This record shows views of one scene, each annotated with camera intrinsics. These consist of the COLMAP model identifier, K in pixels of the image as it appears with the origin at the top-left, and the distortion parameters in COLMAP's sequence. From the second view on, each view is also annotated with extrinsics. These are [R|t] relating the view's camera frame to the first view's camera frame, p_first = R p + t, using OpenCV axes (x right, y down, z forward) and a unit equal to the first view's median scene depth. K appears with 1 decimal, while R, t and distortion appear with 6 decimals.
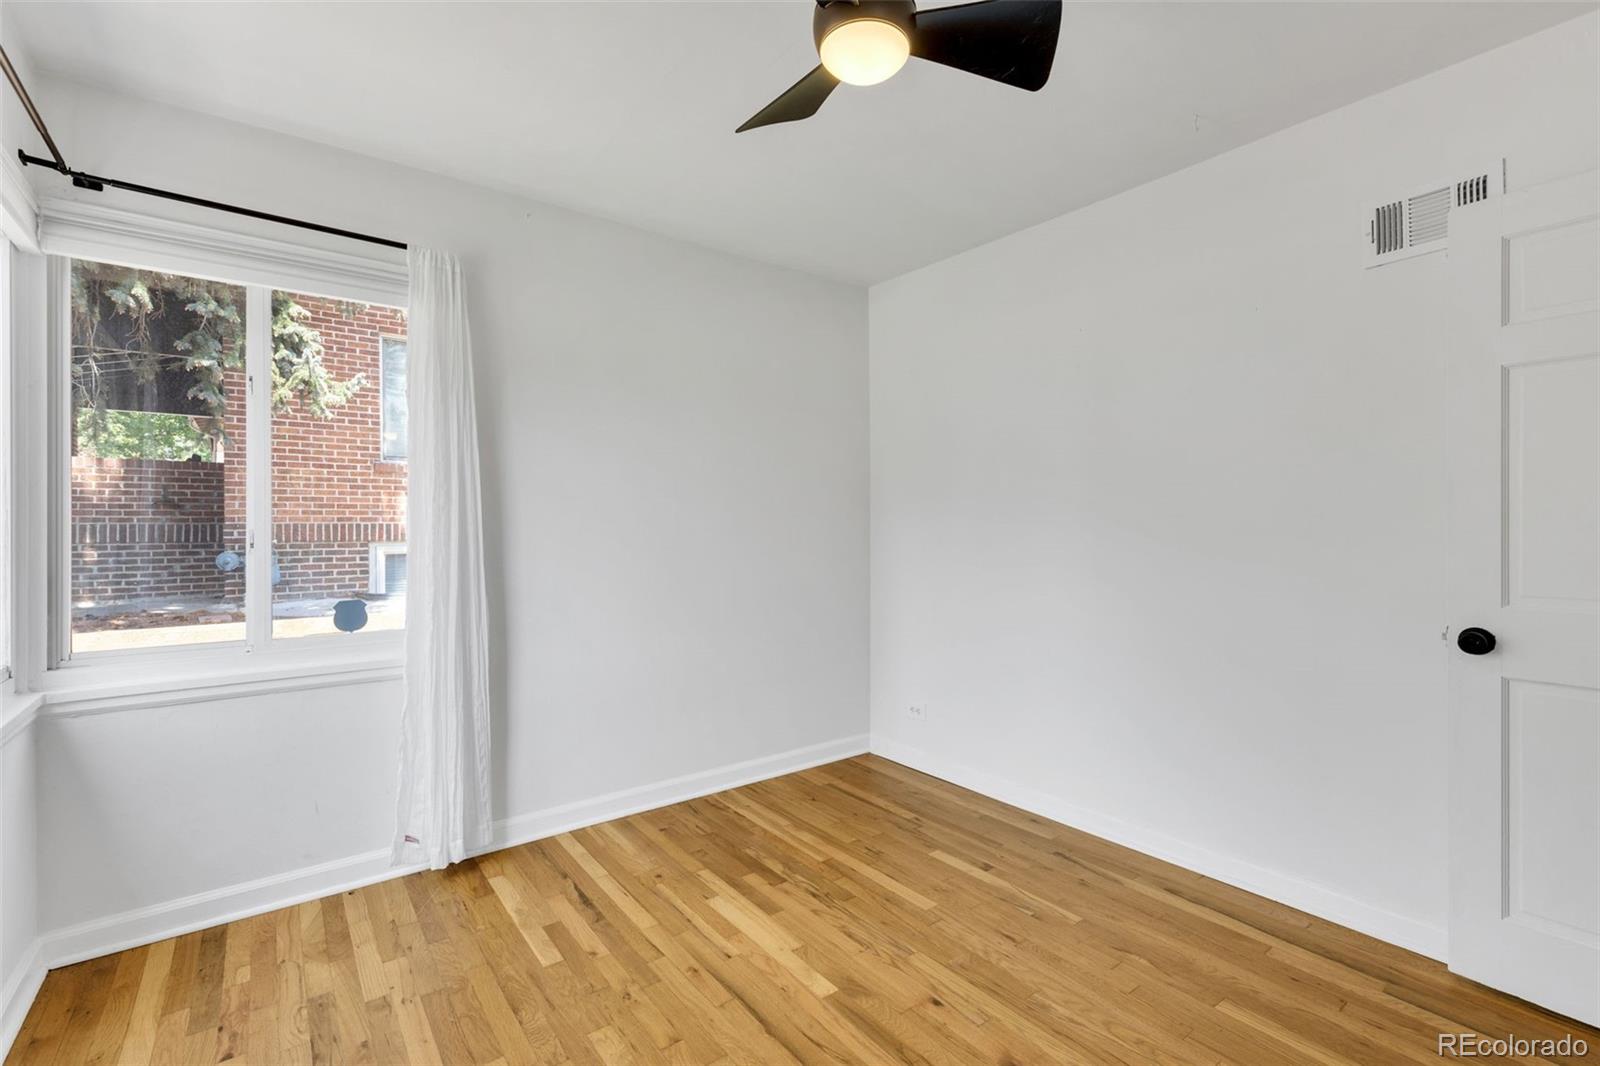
lens RADIAL K [[720.8, 0, 808.4], [0, 720.8, 542.7], [0, 0, 1]] dist [0.013136, -0.001430]
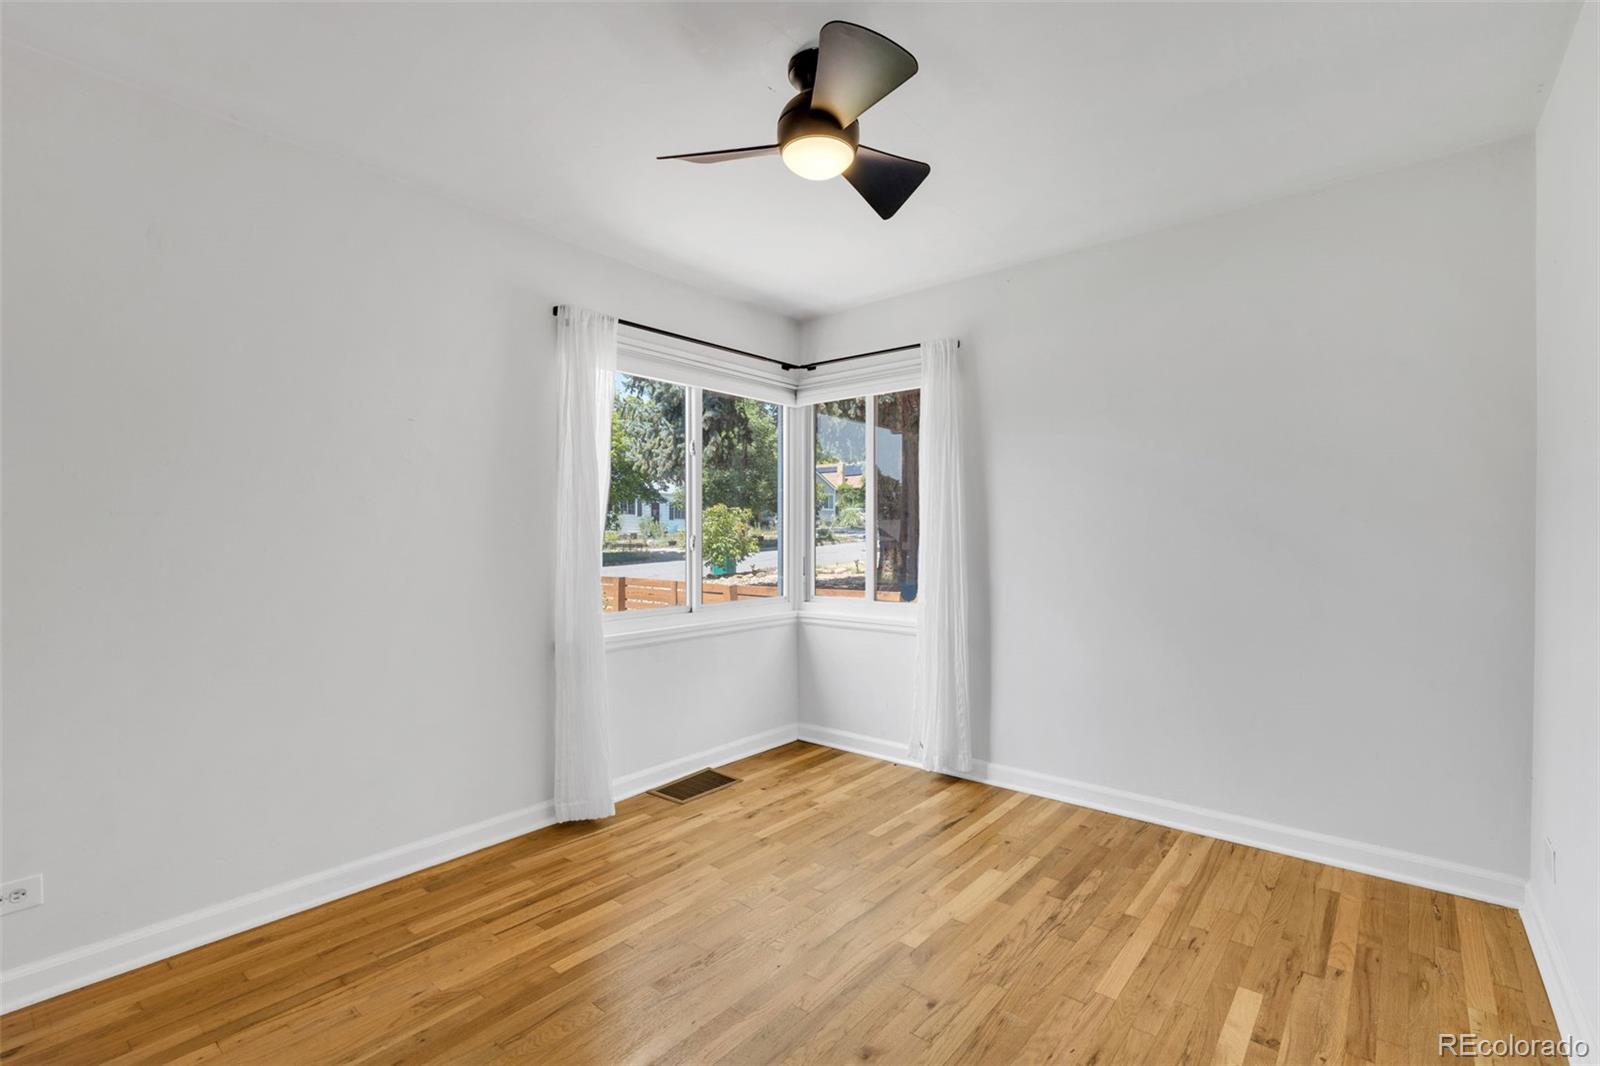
lens RADIAL K [[720.8, 0, 808.4], [0, 720.8, 542.7], [0, 0, 1]] dist [0.013136, -0.001430]
pose [[0.223349, 0.011051, -0.974676, 0.796979], [-0.022705, 0.999723, 0.006132, -0.002942], [0.974474, 0.020760, 0.223538, 0.431769]]
